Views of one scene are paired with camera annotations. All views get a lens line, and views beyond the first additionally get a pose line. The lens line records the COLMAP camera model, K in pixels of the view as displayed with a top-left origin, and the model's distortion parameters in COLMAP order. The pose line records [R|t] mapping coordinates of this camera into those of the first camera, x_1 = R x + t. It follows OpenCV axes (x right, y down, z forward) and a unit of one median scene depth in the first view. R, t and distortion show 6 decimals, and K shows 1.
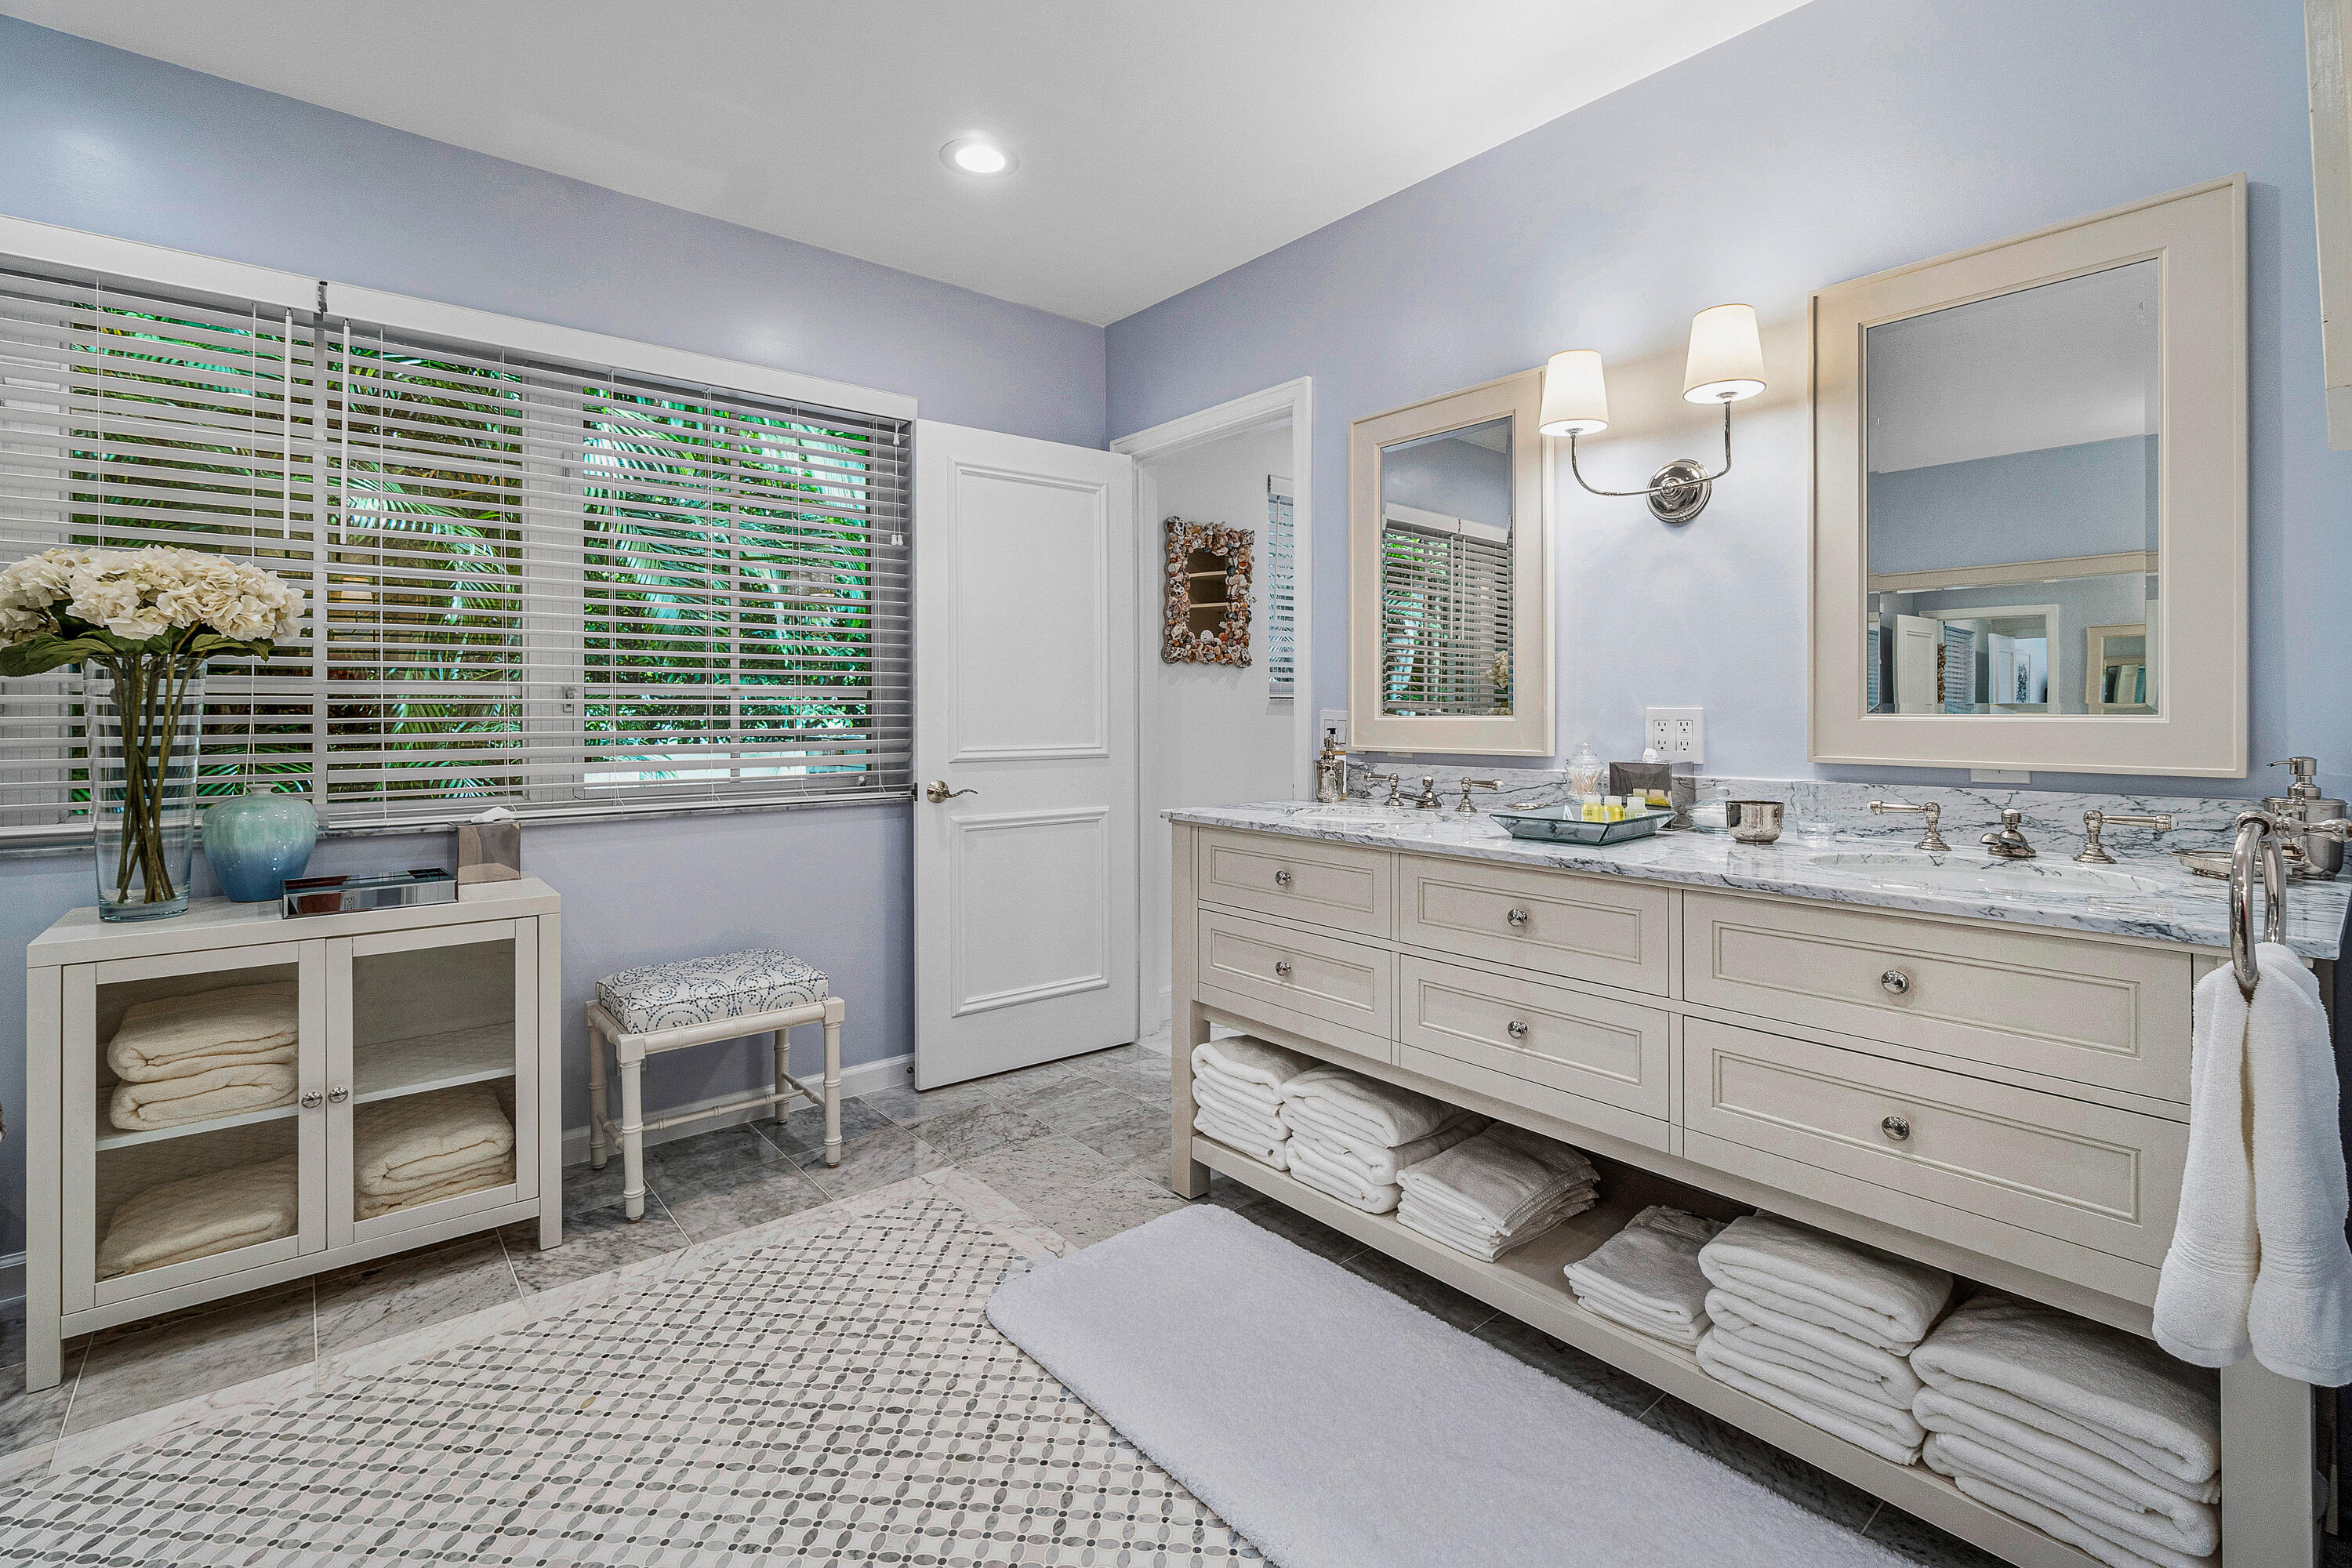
lens RADIAL K [[1056.4, 0, 1225.8], [0, 1056.4, 714.4], [0, 0, 1]] dist [-0.001539, 0.000140]
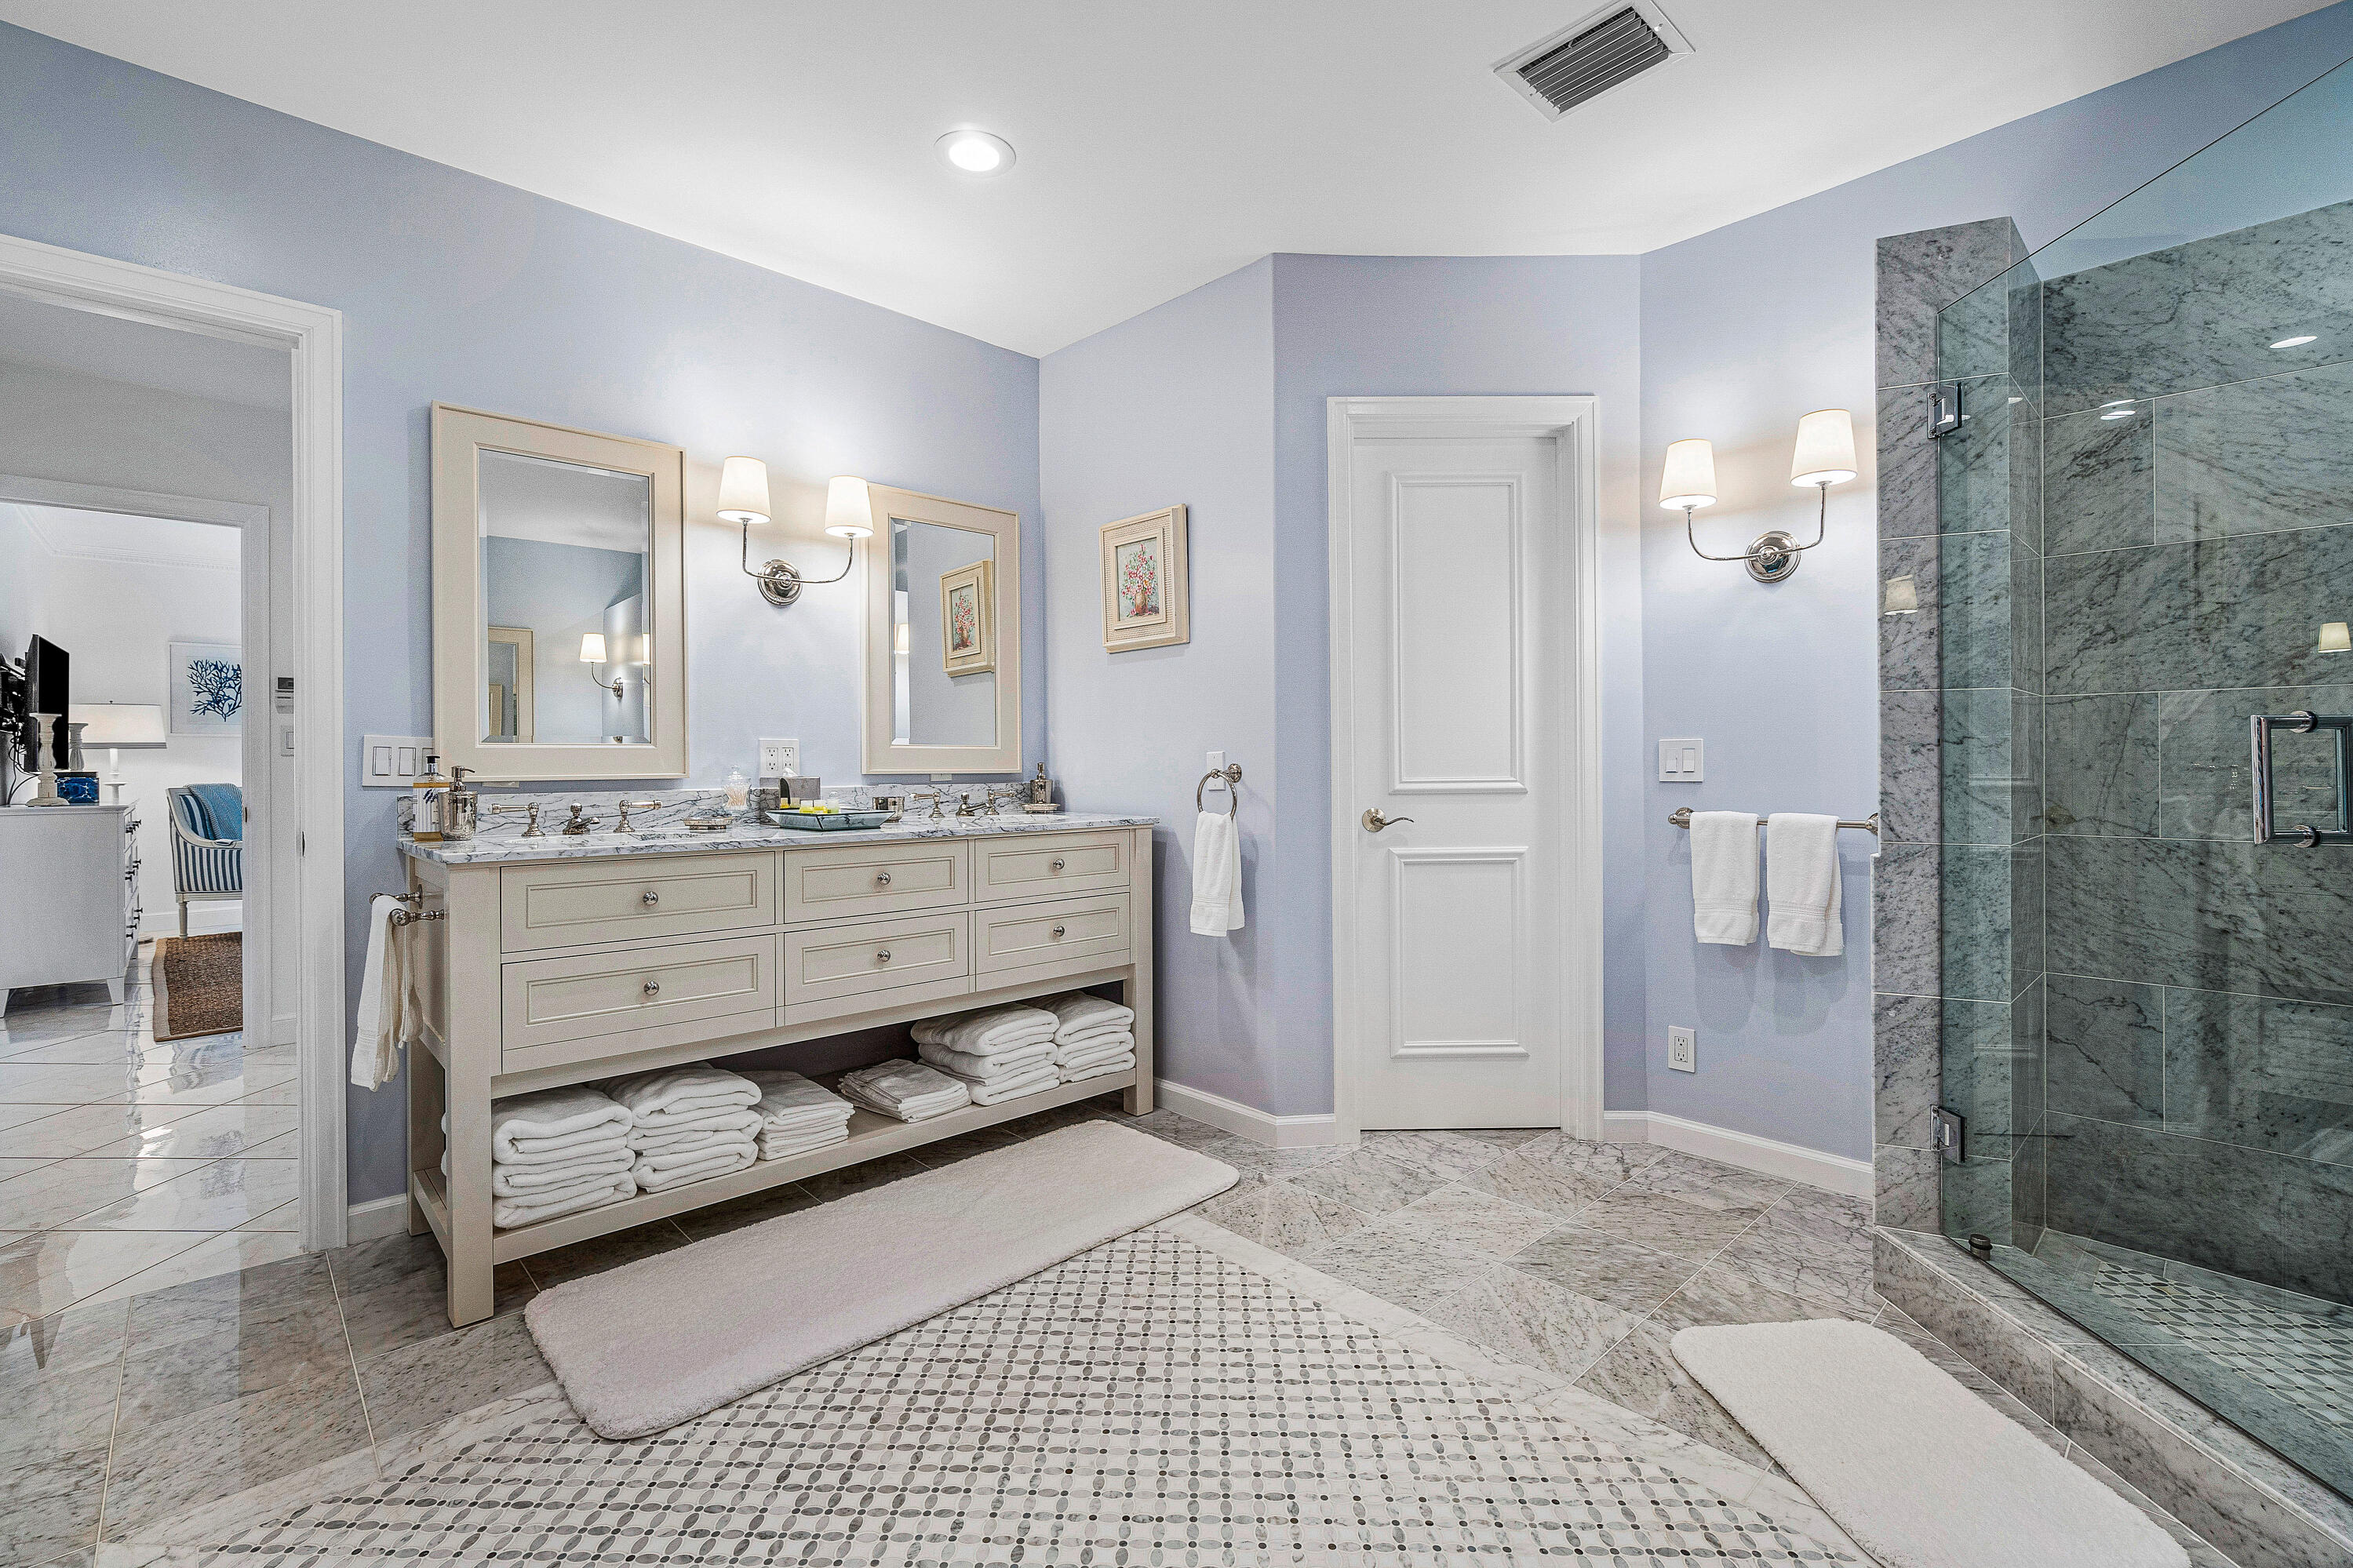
lens RADIAL K [[1056.7, 0, 1180.2], [0, 1056.7, 762.9], [0, 0, 1]] dist [-0.001539, 0.000140]
pose [[-0.055210, -0.000724, 0.998474, -1.208770], [0.007259, 0.999973, 0.001126, 0.033648], [-0.998448, 0.007310, -0.055204, 0.672566]]
